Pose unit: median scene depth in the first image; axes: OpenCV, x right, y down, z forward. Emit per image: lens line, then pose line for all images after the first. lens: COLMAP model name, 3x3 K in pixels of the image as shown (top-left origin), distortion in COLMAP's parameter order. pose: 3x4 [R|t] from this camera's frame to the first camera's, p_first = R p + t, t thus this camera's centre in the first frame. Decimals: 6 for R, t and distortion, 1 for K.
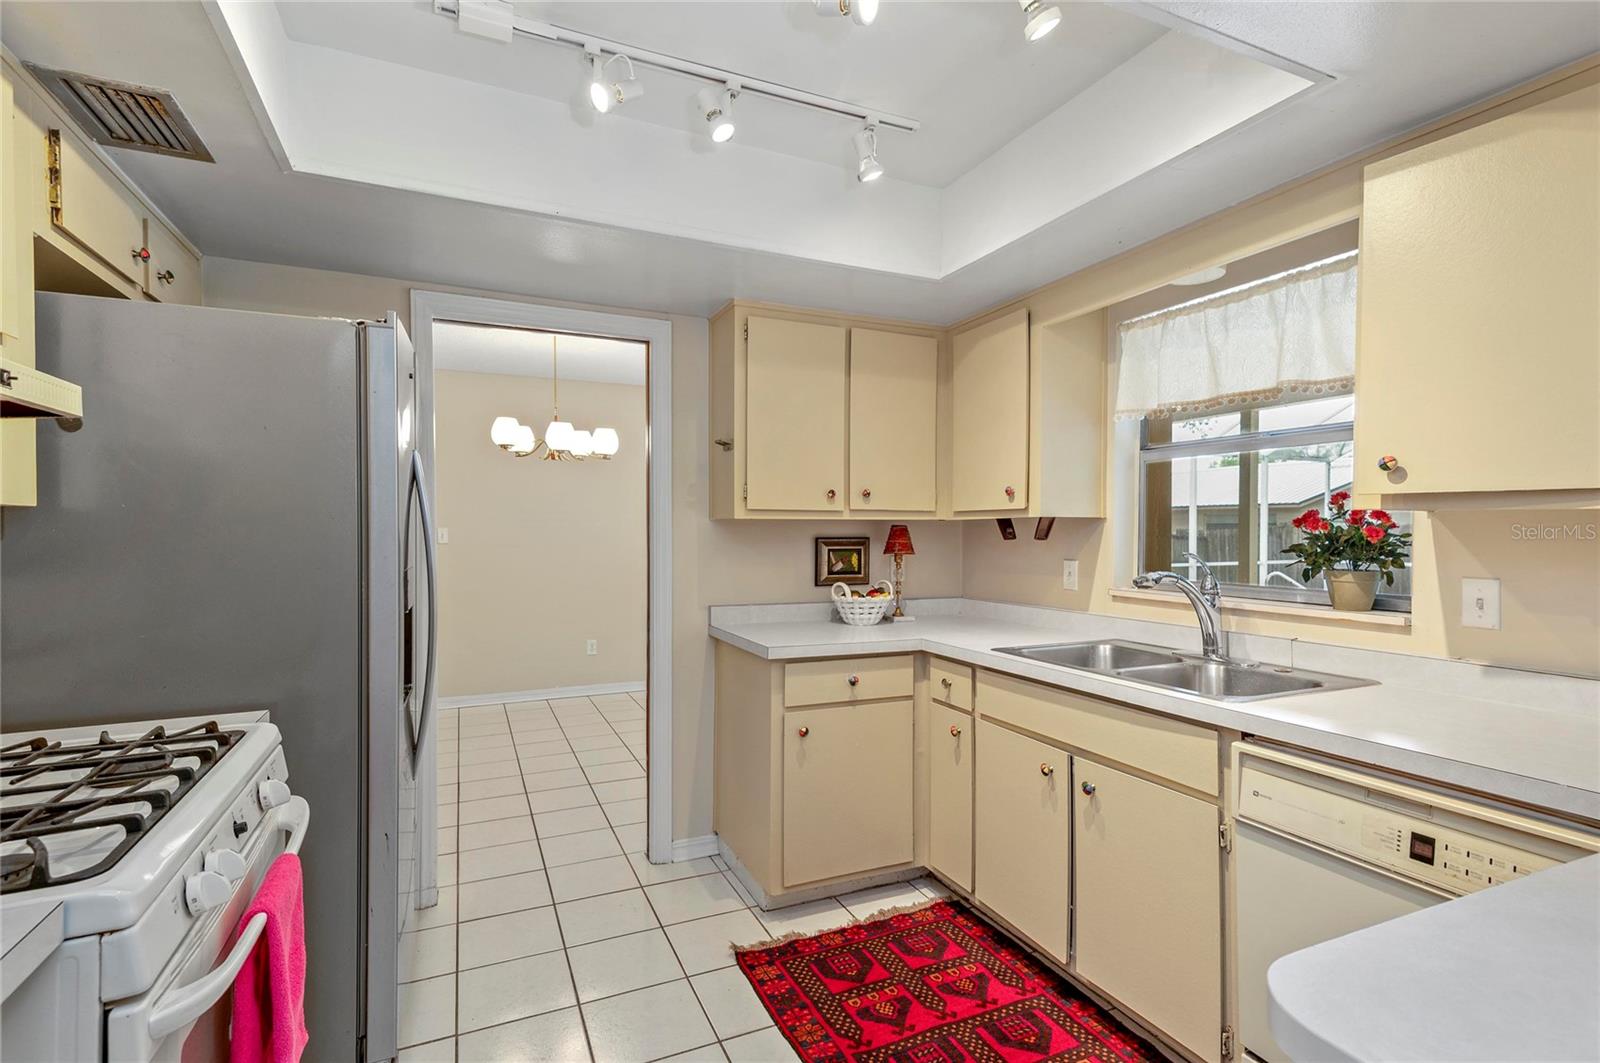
lens RADIAL K [[758.1, 0, 800.0], [0, 758.1, 531.5], [0, 0, 1]] dist [0.027138, 0.000131]
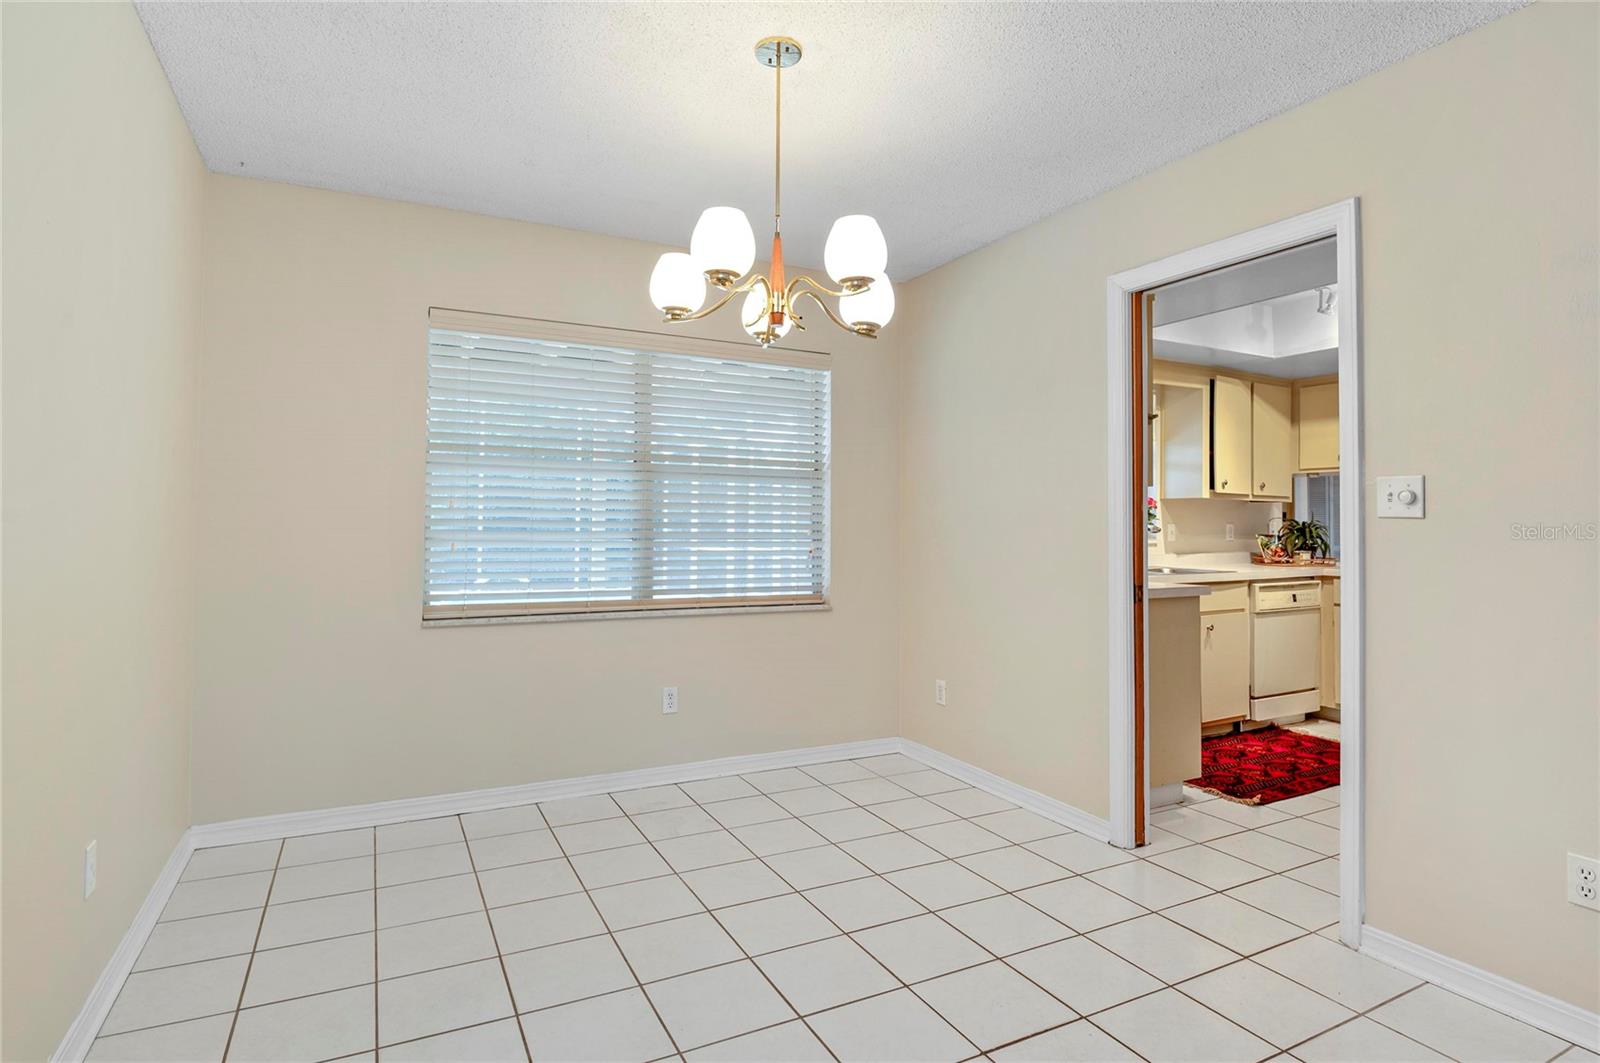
lens RADIAL K [[829.5, 0, 799.9], [0, 829.5, 507.9], [0, 0, 1]] dist [-0.012485, -0.000204]
pose [[-0.056254, 0.017127, 0.998270, -1.826324], [-0.003997, 0.999841, -0.017379, 0.054769], [-0.998409, -0.004967, -0.056176, 2.269186]]
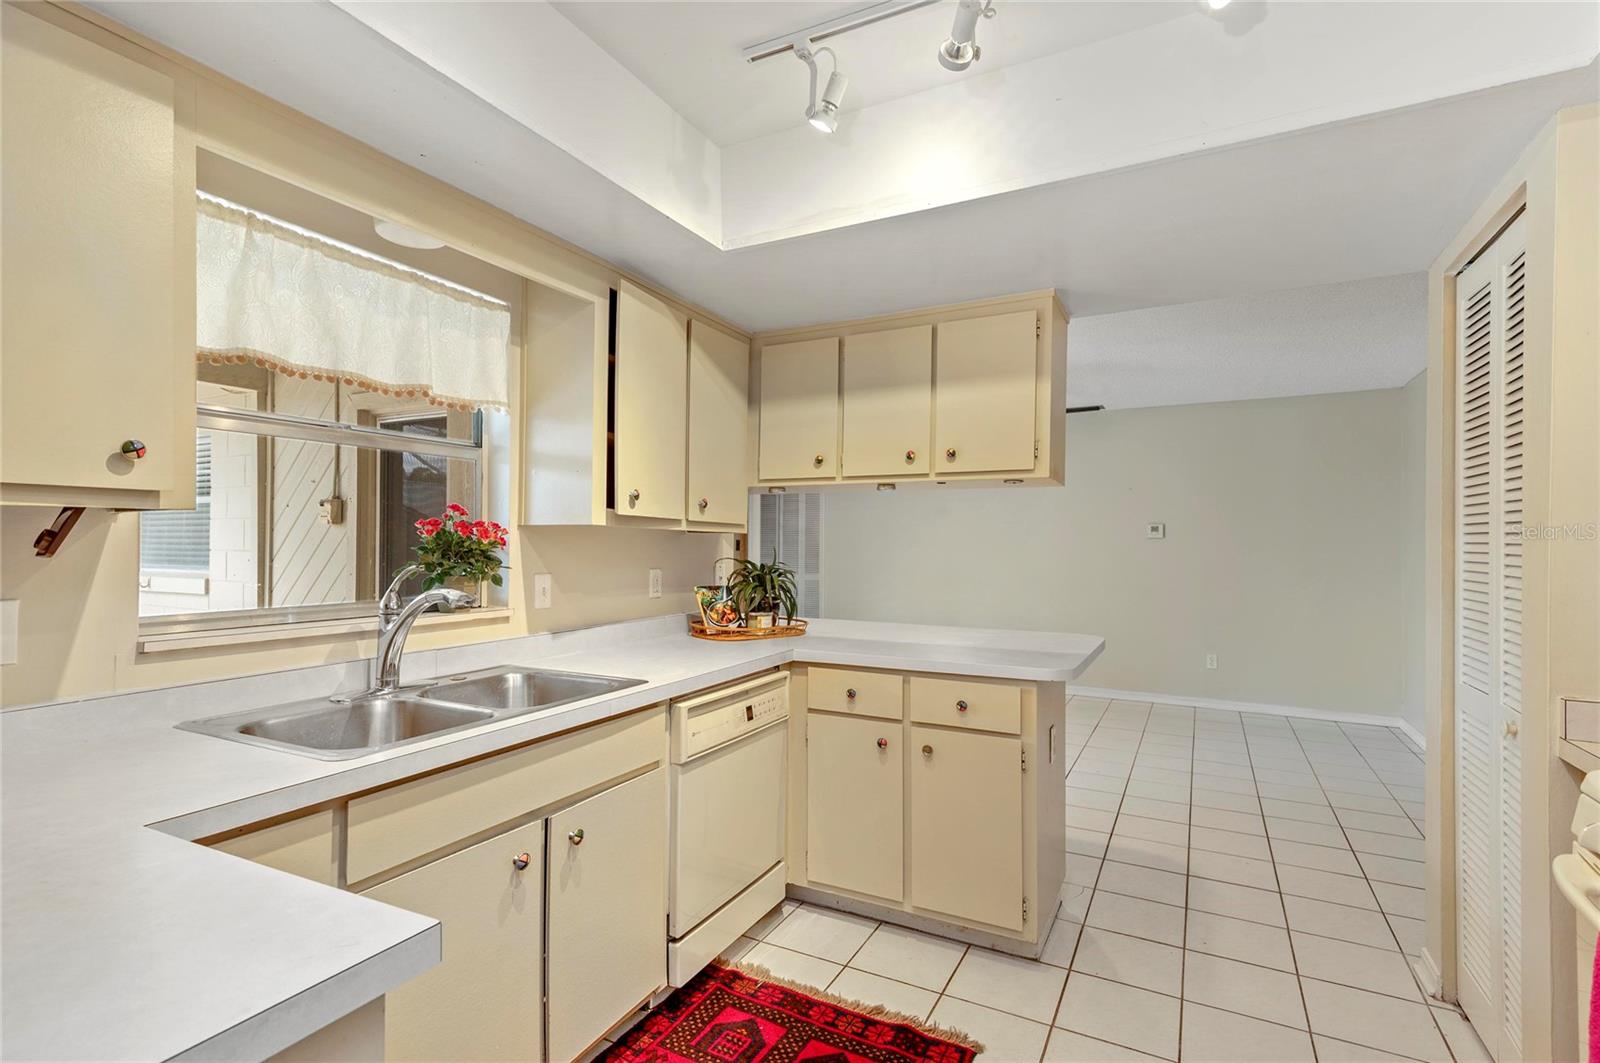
lens RADIAL K [[758.1, 0, 800.0], [0, 758.1, 531.5], [0, 0, 1]] dist [0.027138, 0.000131]
pose [[-0.618569, 0.008397, 0.785686, -0.467952], [-0.006987, 0.999845, -0.016187, 0.002087], [-0.785699, -0.015502, -0.618414, 1.359268]]
